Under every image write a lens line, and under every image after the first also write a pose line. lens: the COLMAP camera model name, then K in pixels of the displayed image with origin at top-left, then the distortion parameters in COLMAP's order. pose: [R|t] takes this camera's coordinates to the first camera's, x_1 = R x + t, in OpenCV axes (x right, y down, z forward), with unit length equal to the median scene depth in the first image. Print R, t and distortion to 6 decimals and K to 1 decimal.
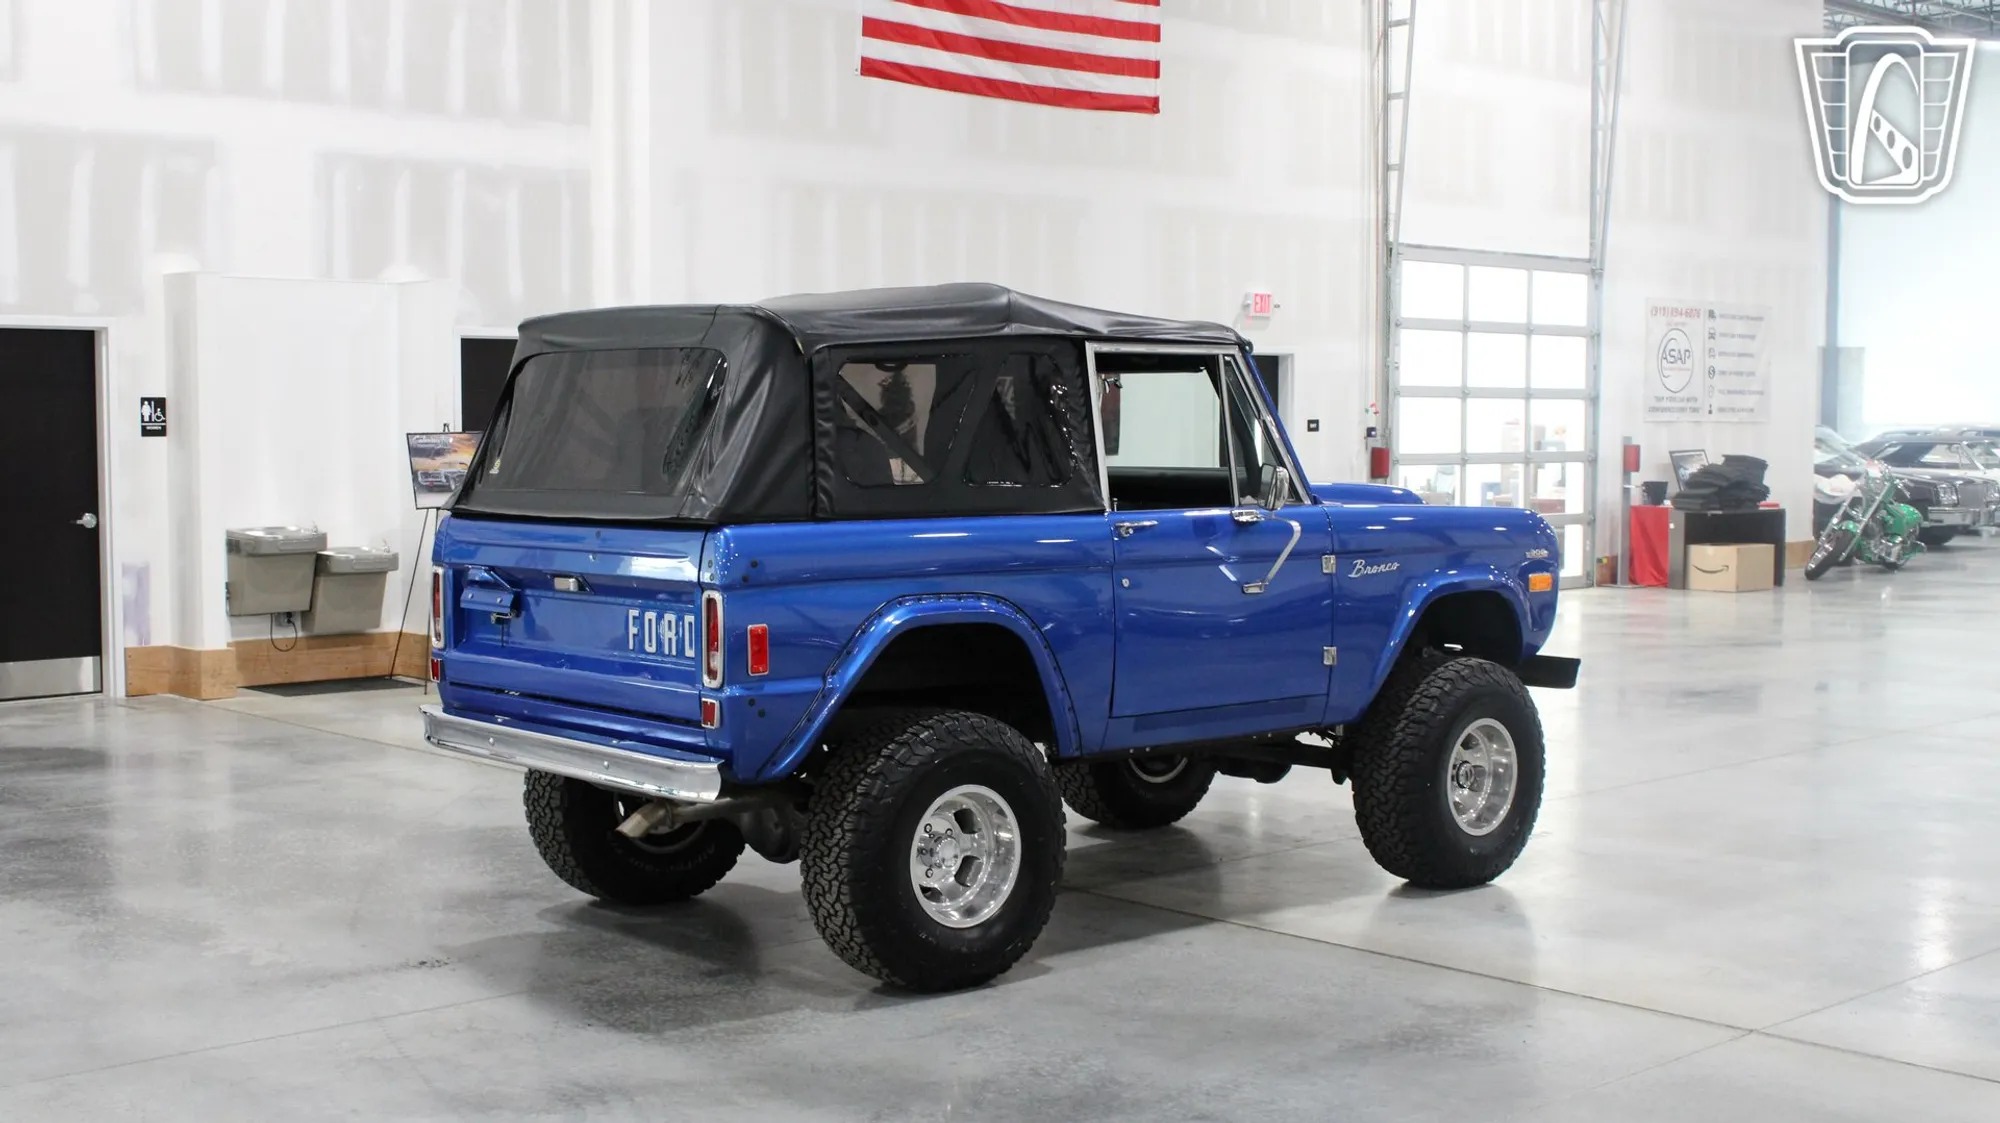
lens RADIAL K [[2421.5, 0, 996.0], [0, 2421.5, 572.5], [0, 0, 1]] dist [-0.047738, 0.000000]
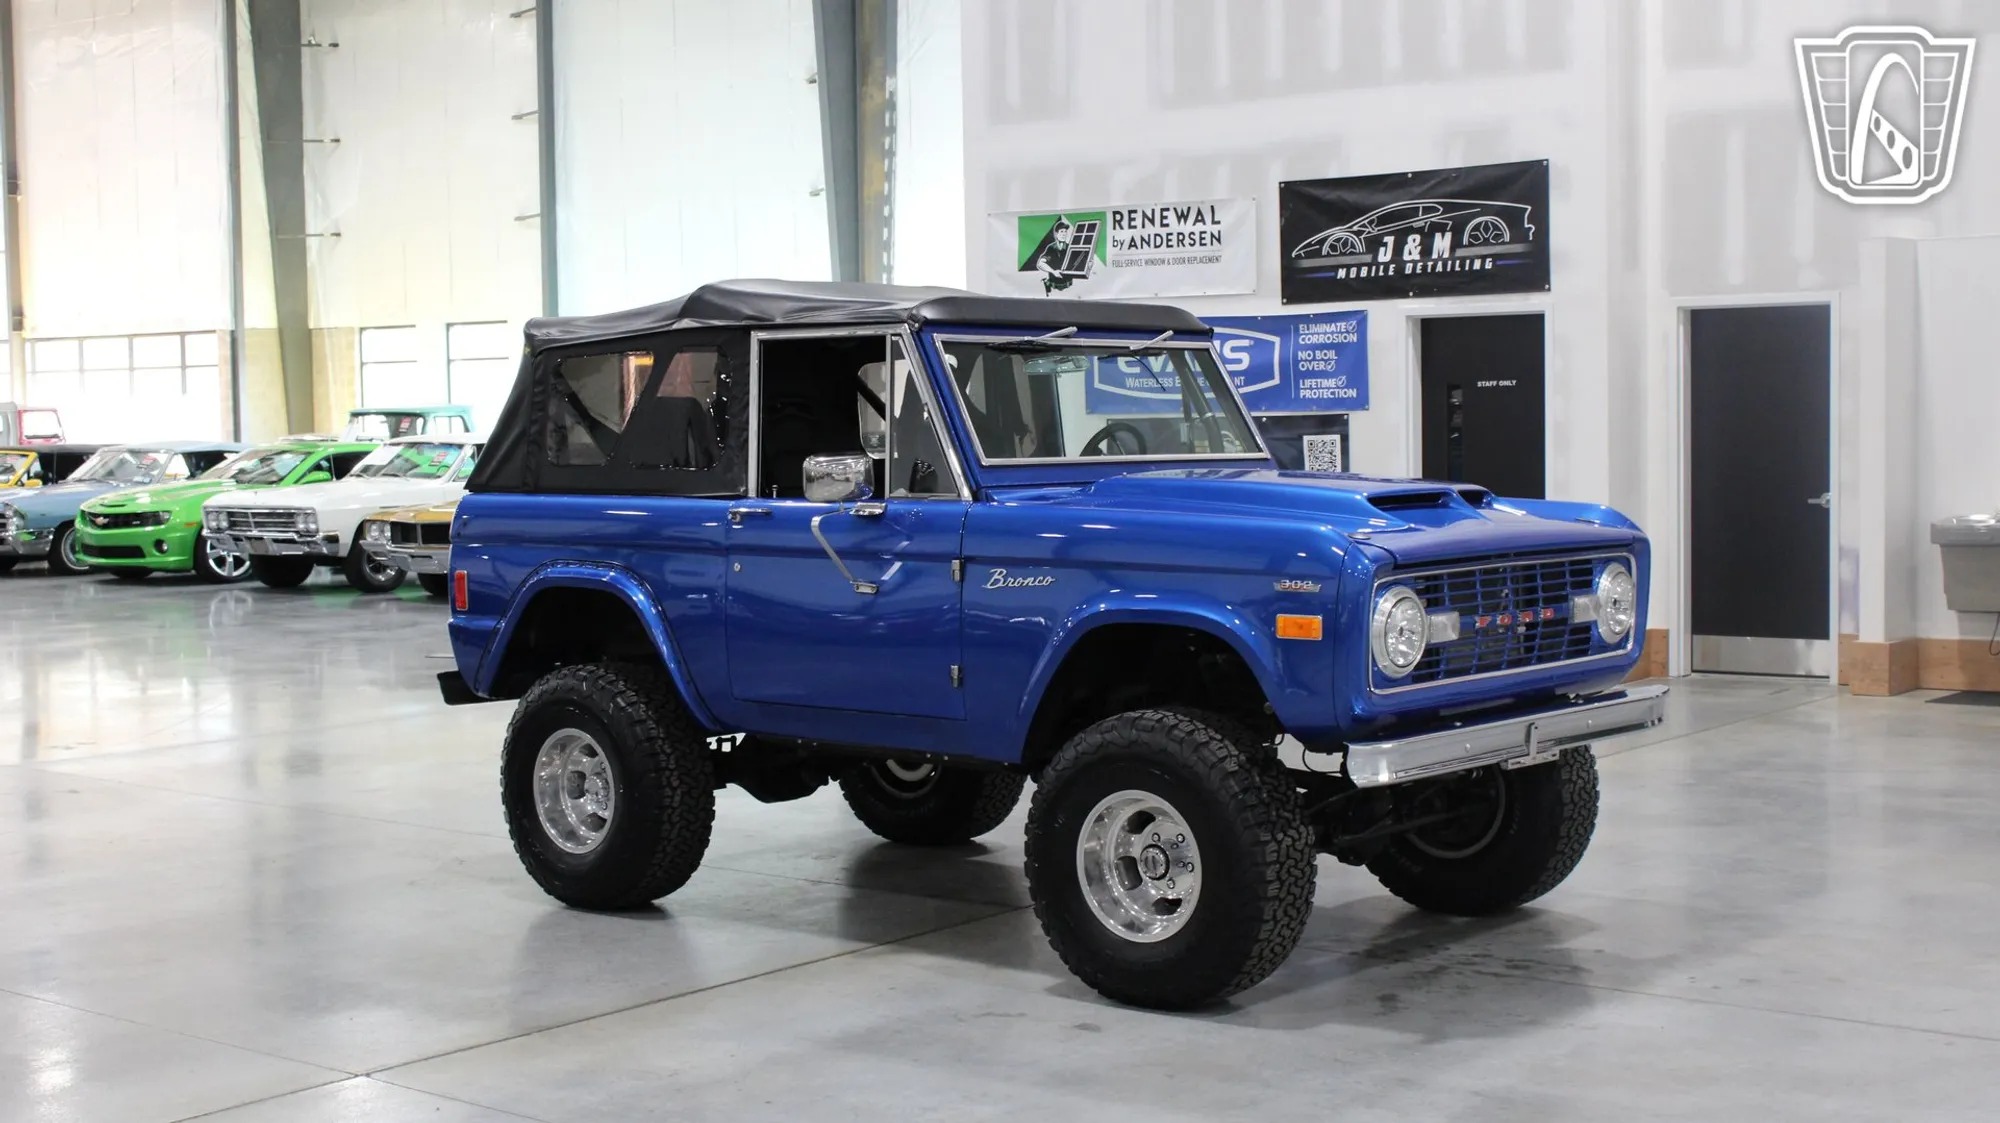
lens RADIAL K [[2664.6, 0, 1041.5], [0, 2664.6, 544.7], [0, 0, 1]] dist [-0.027815, 0.000000]
pose [[0.165346, 0.049548, -0.984990, 0.723636], [-0.052335, 0.997771, 0.041406, -0.035868], [0.984846, 0.044703, 0.167570, 0.579322]]
